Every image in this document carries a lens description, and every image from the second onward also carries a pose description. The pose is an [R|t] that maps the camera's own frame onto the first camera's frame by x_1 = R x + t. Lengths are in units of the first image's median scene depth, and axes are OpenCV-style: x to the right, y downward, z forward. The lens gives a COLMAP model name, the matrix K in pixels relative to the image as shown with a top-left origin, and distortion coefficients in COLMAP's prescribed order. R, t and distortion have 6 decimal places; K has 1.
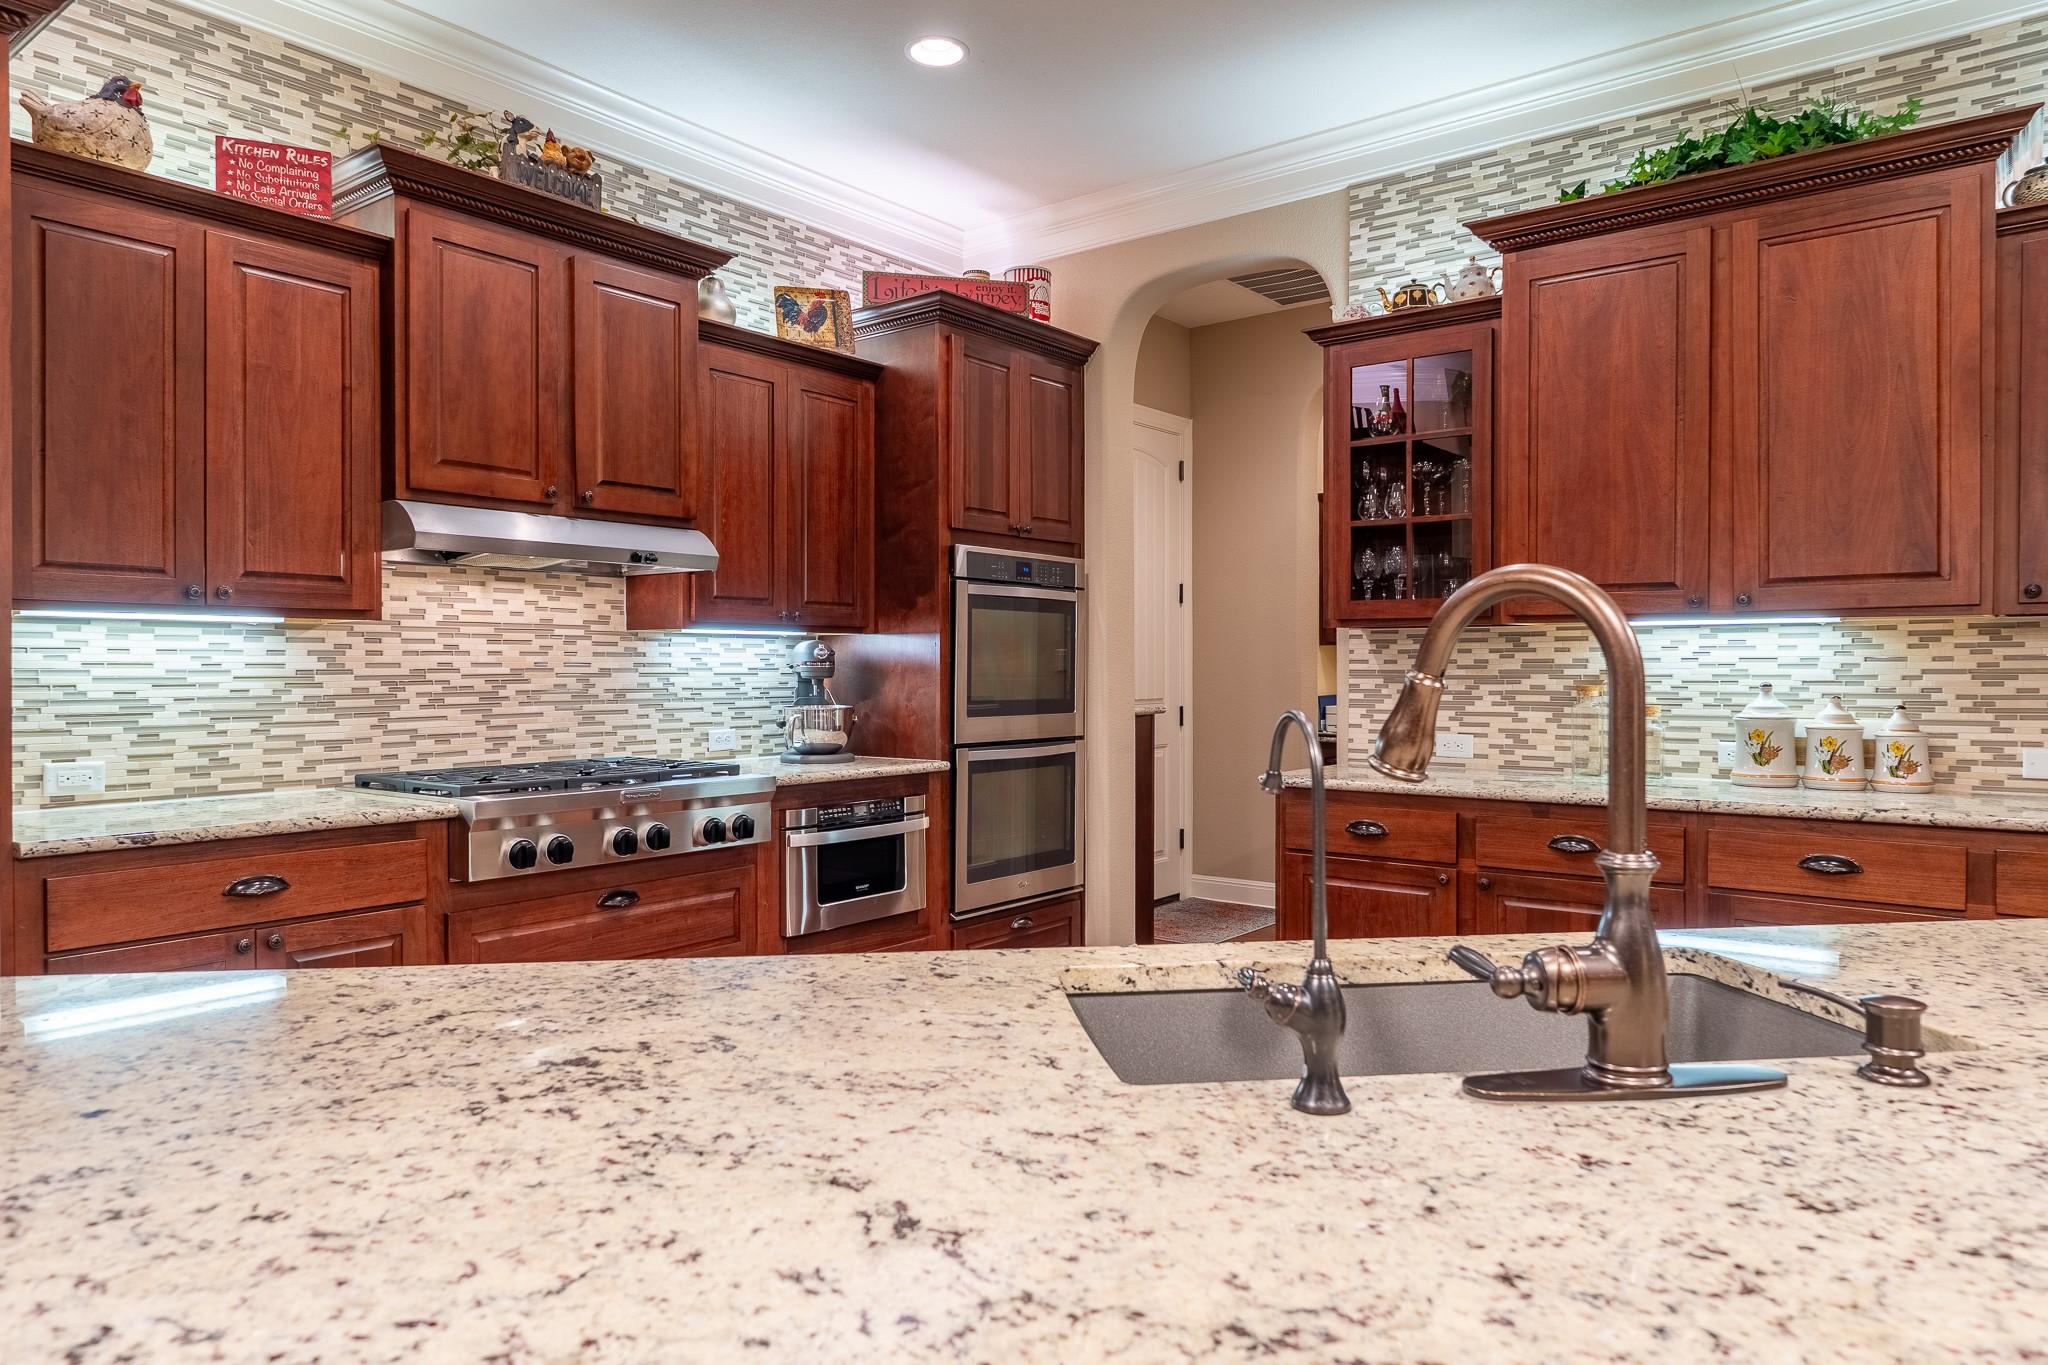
lens RADIAL K [[1325.8, 0, 1019.7], [0, 1325.8, 679.7], [0, 0, 1]] dist [0.002389, -0.010219]
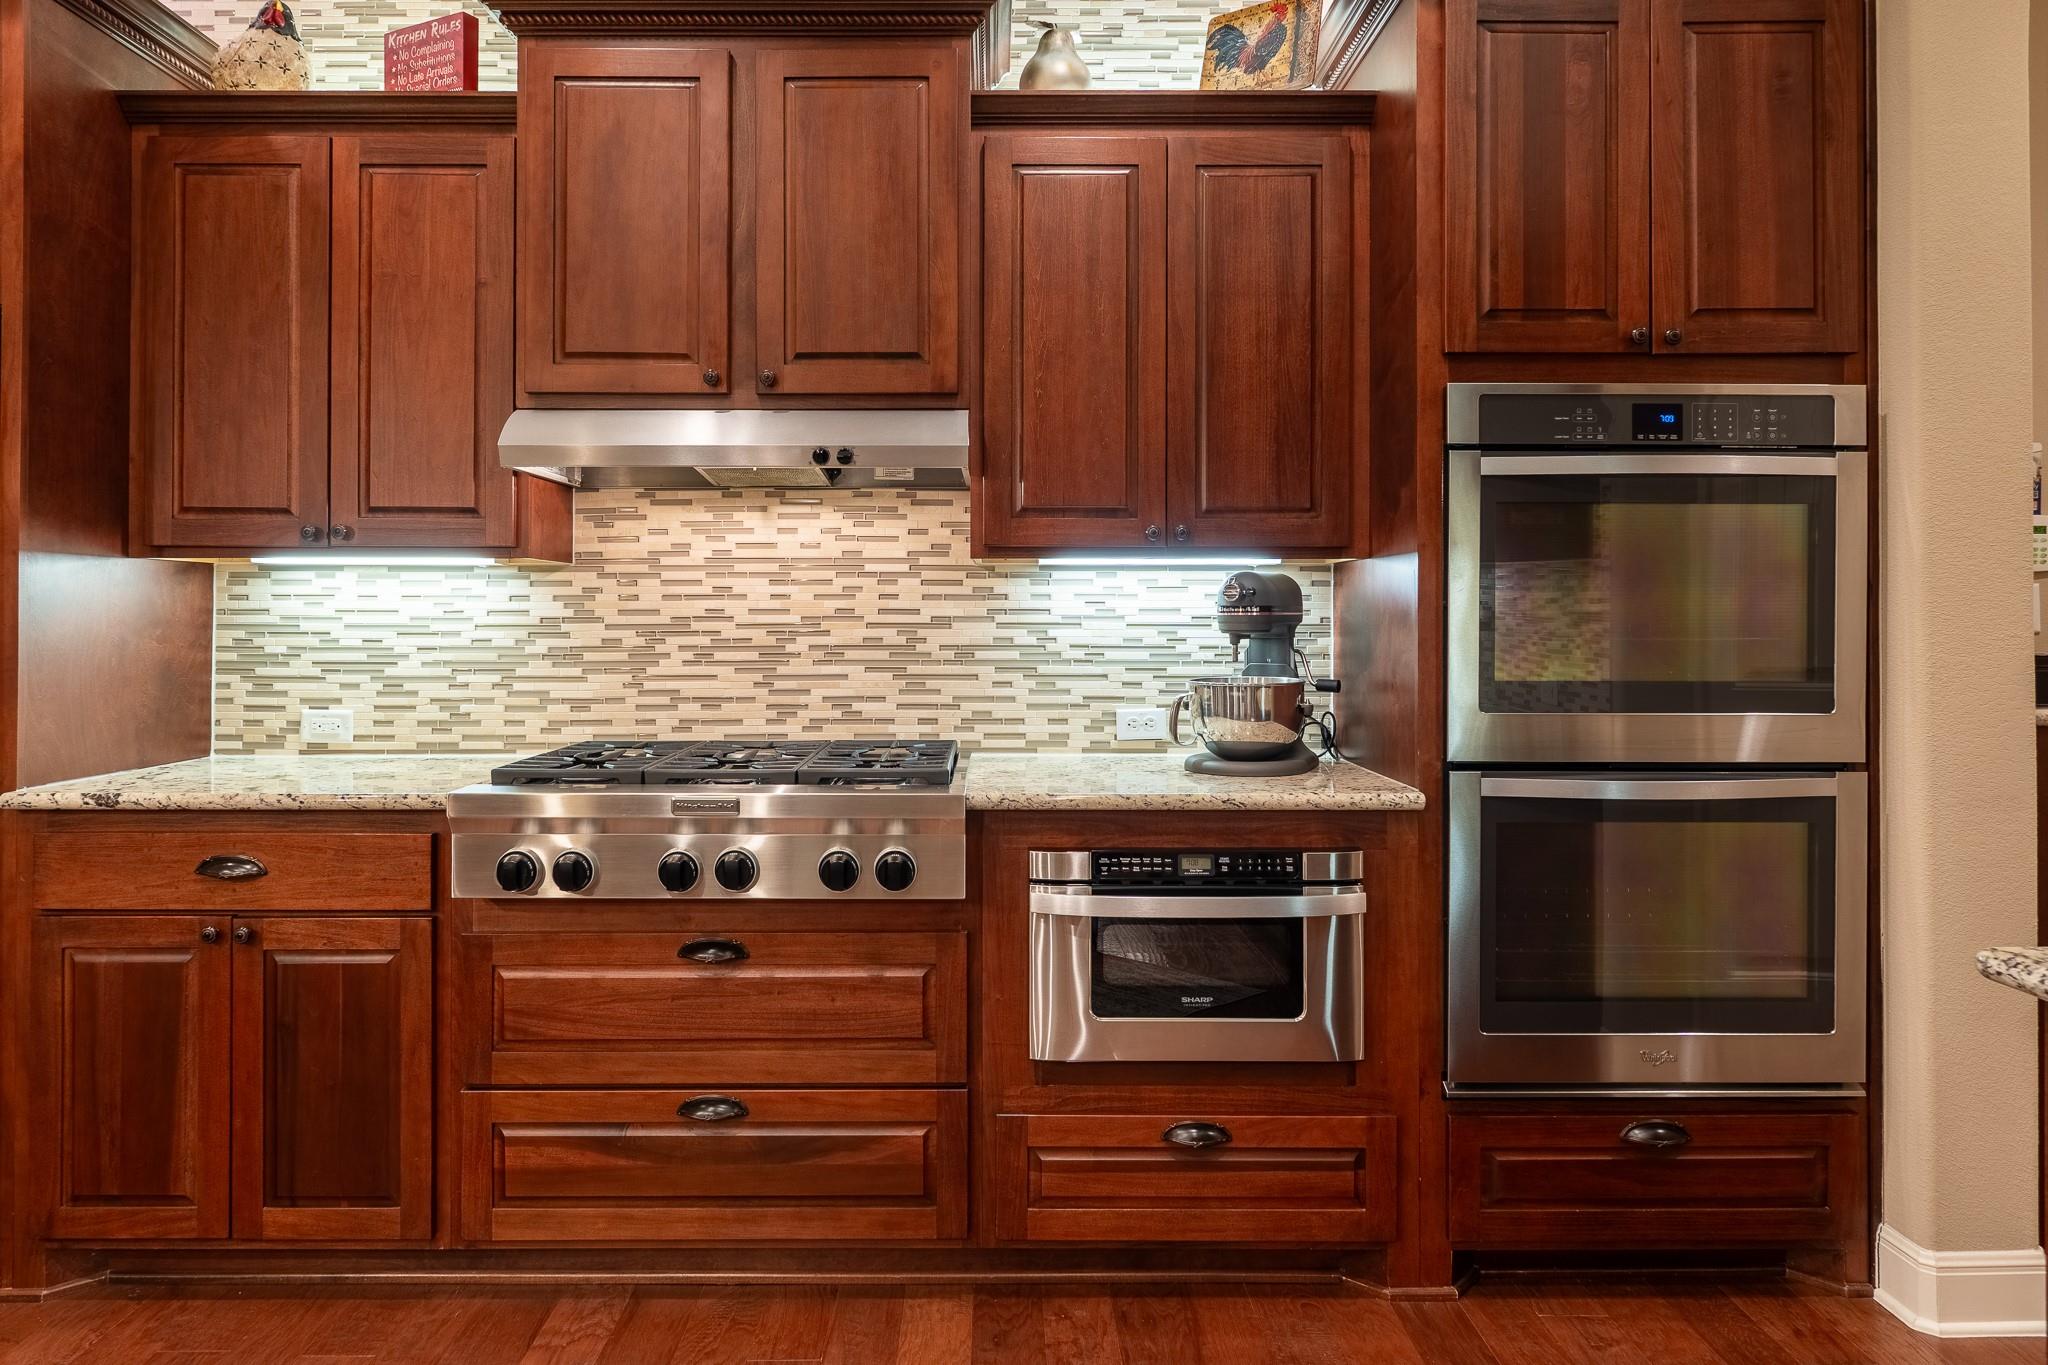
lens RADIAL K [[1325.8, 0, 1014.2], [0, 1325.8, 604.8], [0, 0, 1]] dist [0.002389, -0.010219]
pose [[0.612893, -0.003609, -0.790157, 0.313885], [-0.008107, 0.999908, -0.010855, -0.007967], [0.790124, 0.013058, 0.612808, 0.645166]]
